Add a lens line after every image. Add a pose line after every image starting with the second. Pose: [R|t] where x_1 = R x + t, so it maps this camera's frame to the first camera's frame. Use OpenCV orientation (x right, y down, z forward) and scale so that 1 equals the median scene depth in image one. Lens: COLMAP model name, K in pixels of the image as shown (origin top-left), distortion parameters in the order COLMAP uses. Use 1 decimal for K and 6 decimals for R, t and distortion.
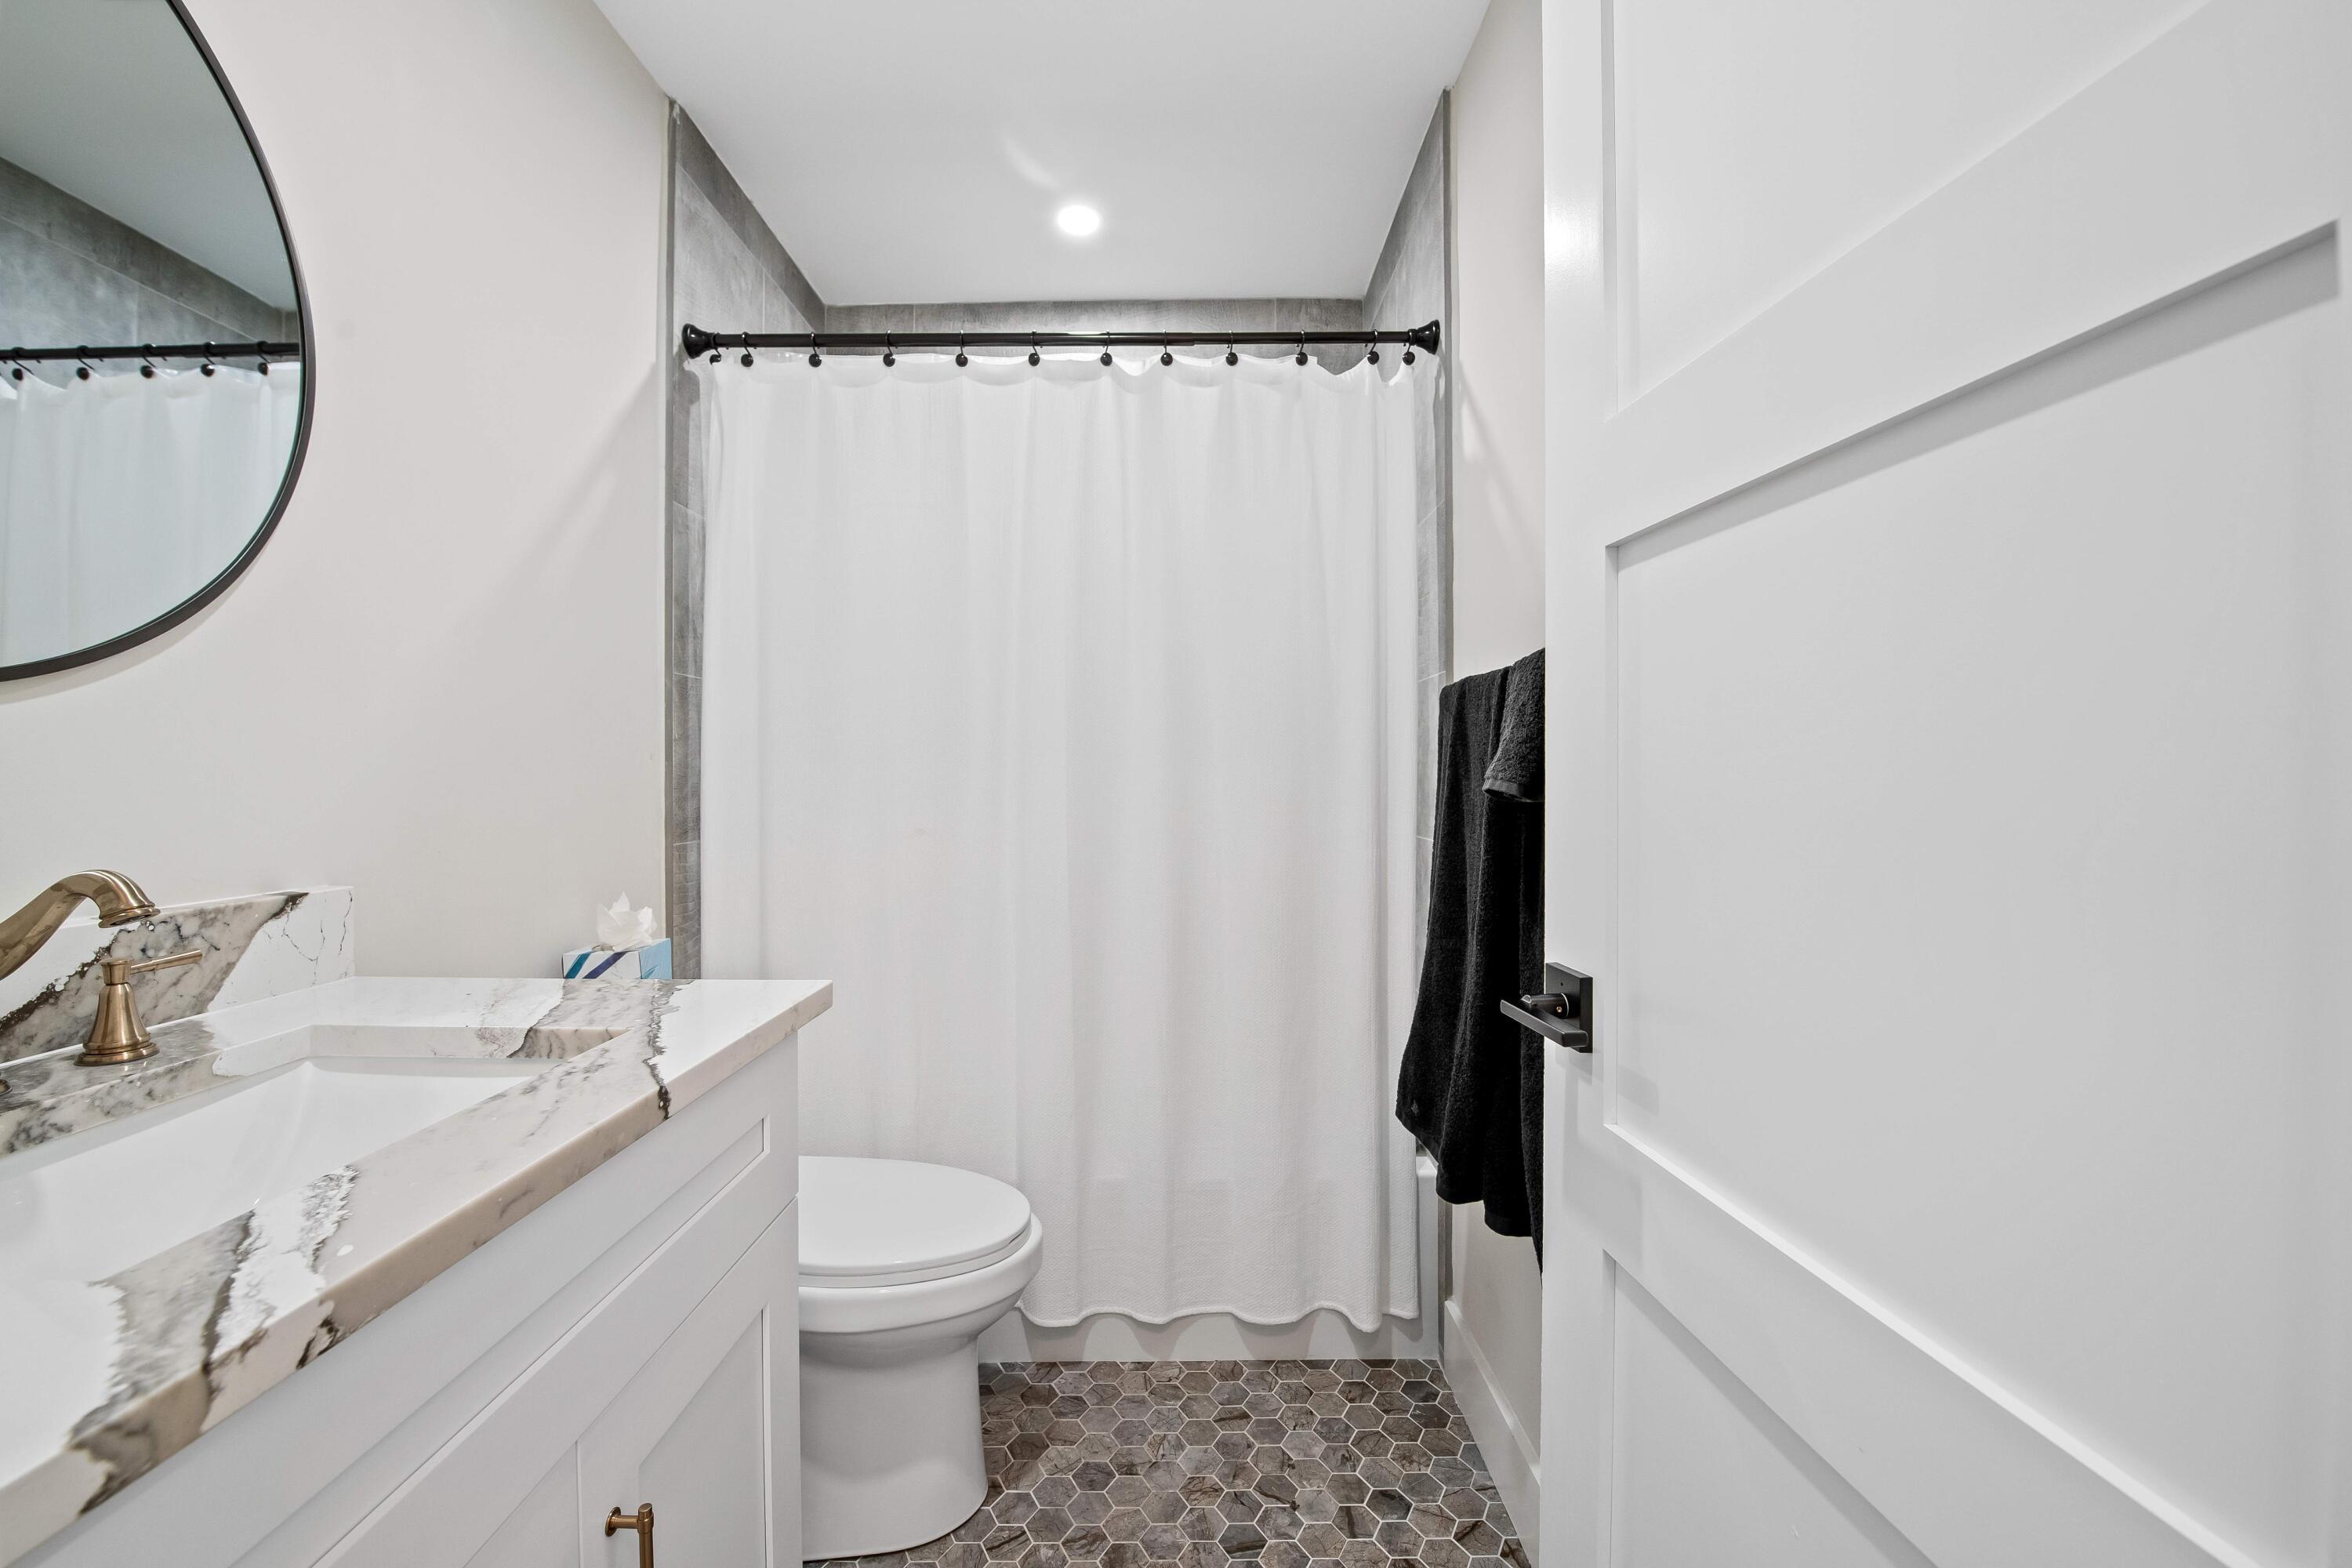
lens RADIAL K [[974.2, 0, 1179.7], [0, 974.2, 781.7], [0, 0, 1]] dist [-0.017093, -0.002198]
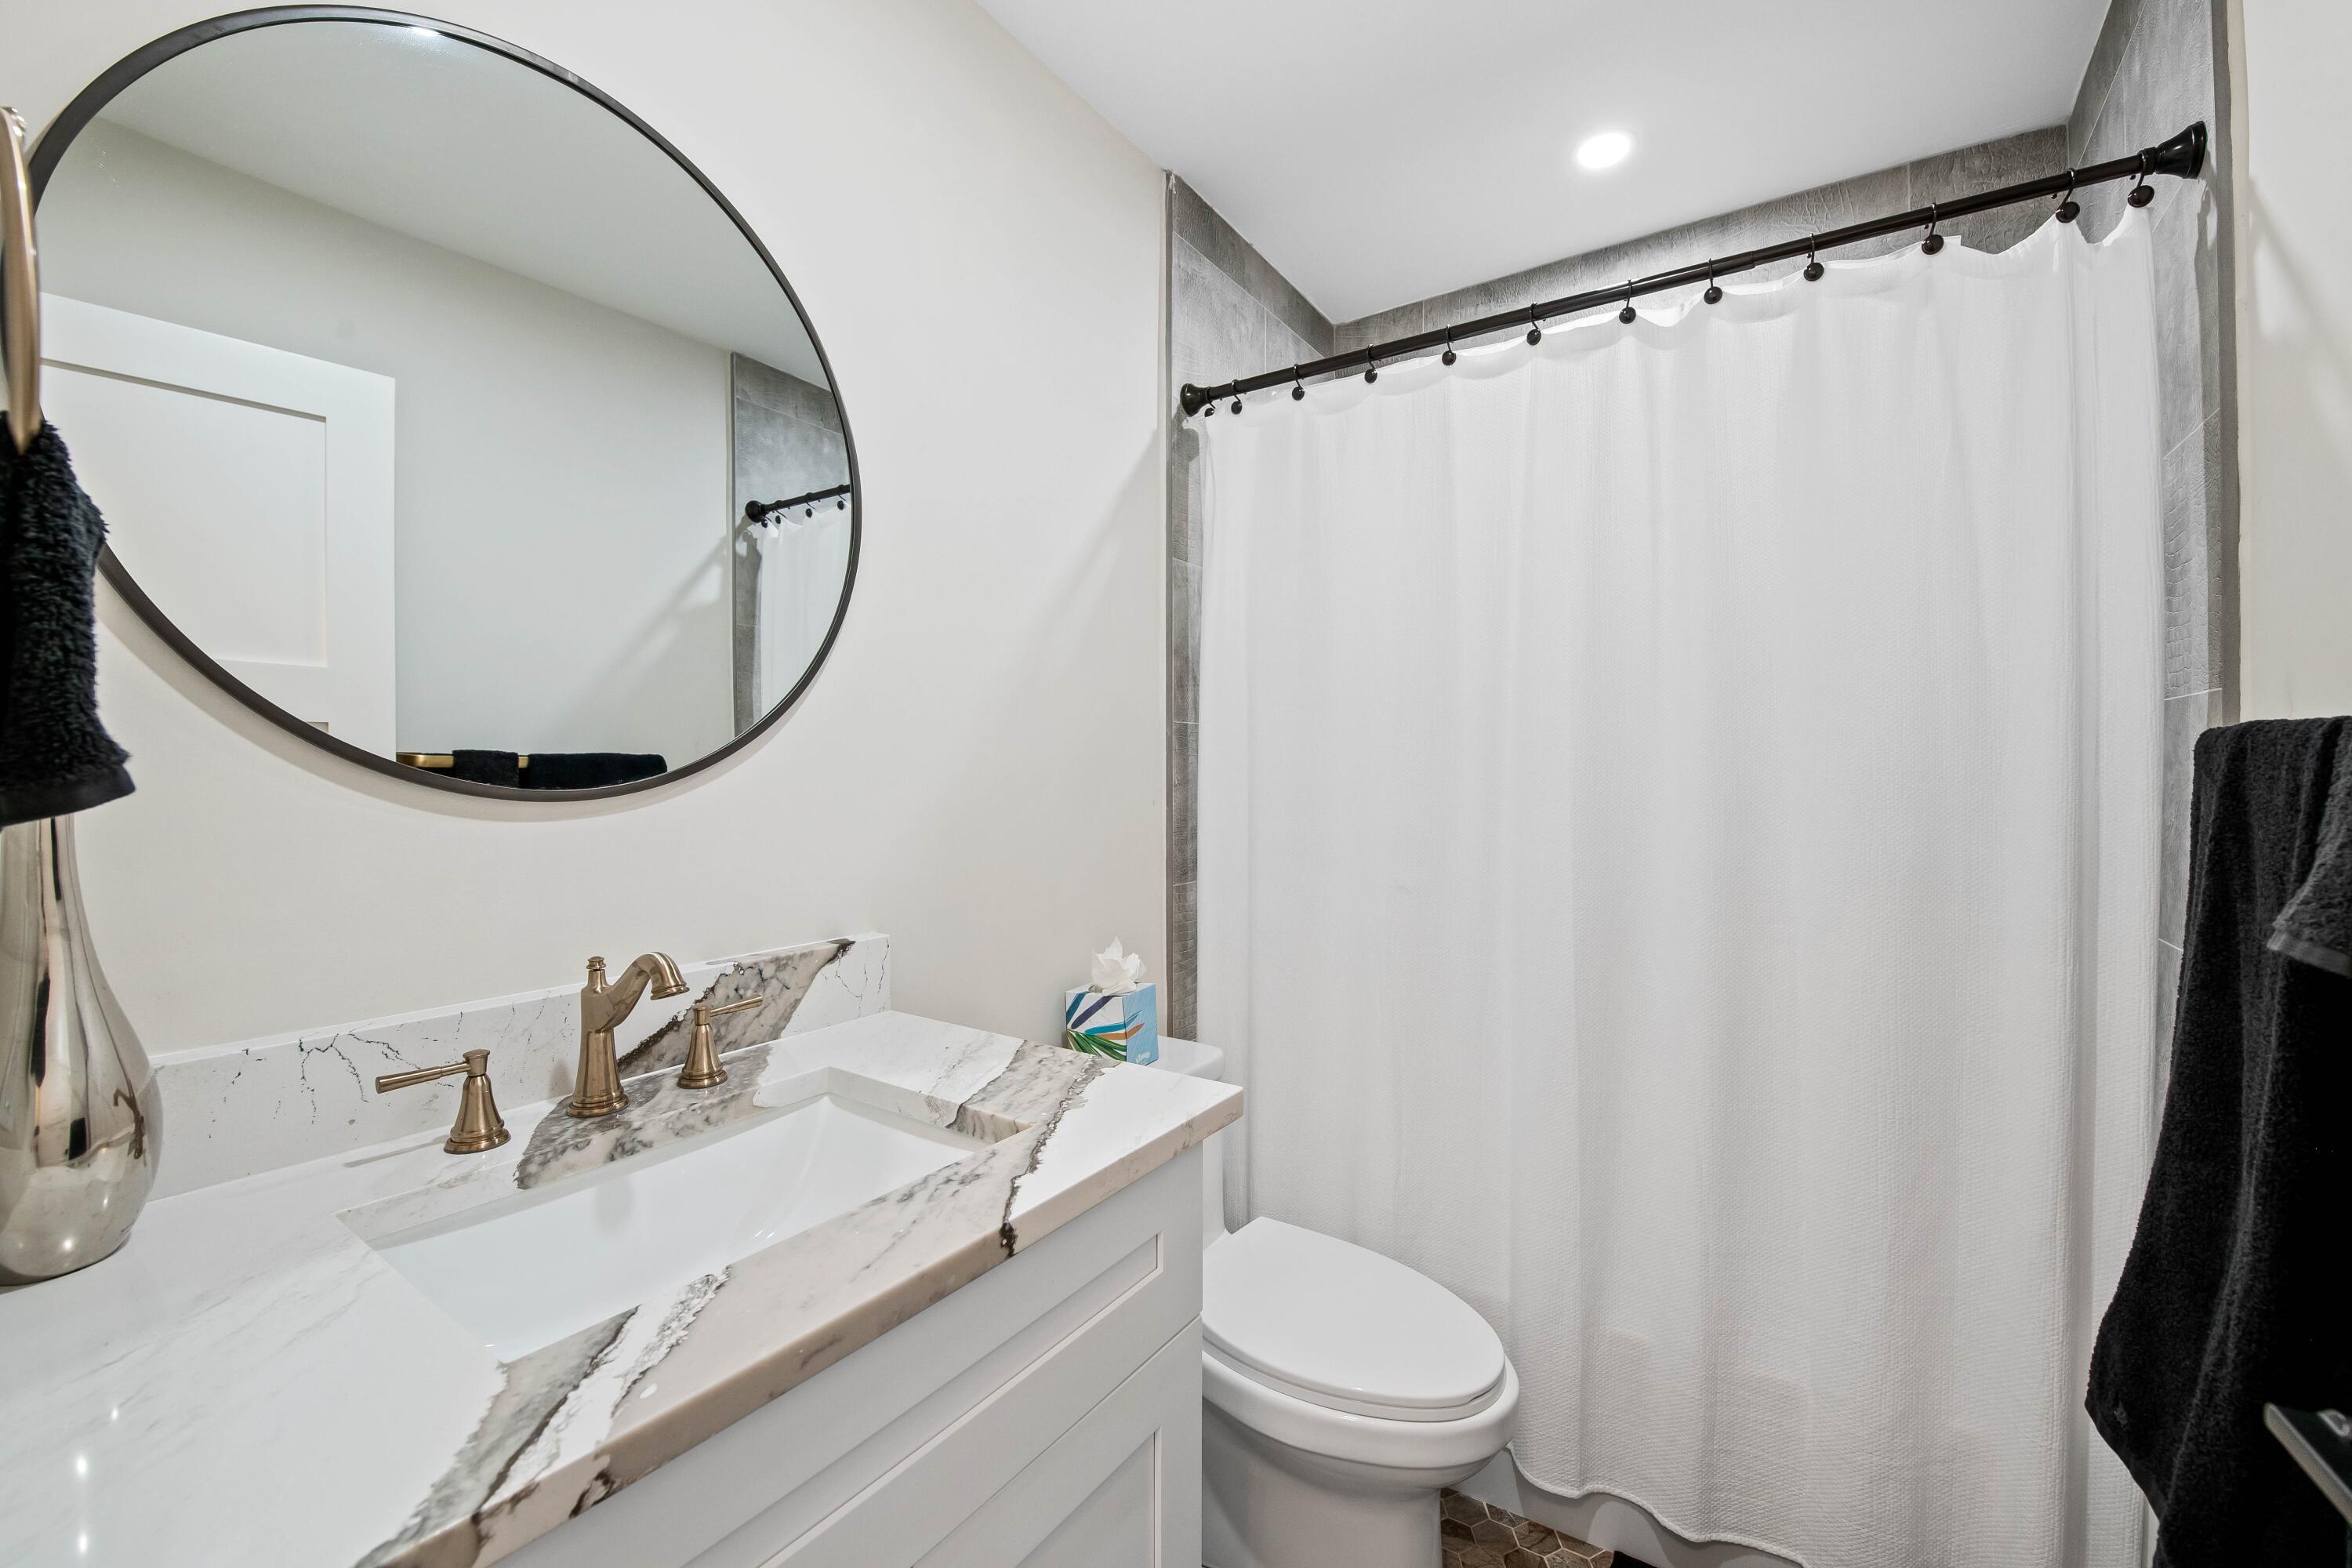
lens RADIAL K [[974.2, 0, 1161.8], [0, 974.2, 770.7], [0, 0, 1]] dist [-0.017093, -0.002198]
pose [[0.822329, 0.003819, -0.568999, 0.065736], [-0.001259, 0.999987, 0.004892, -0.064592], [0.569010, -0.003306, 0.822324, 0.127929]]
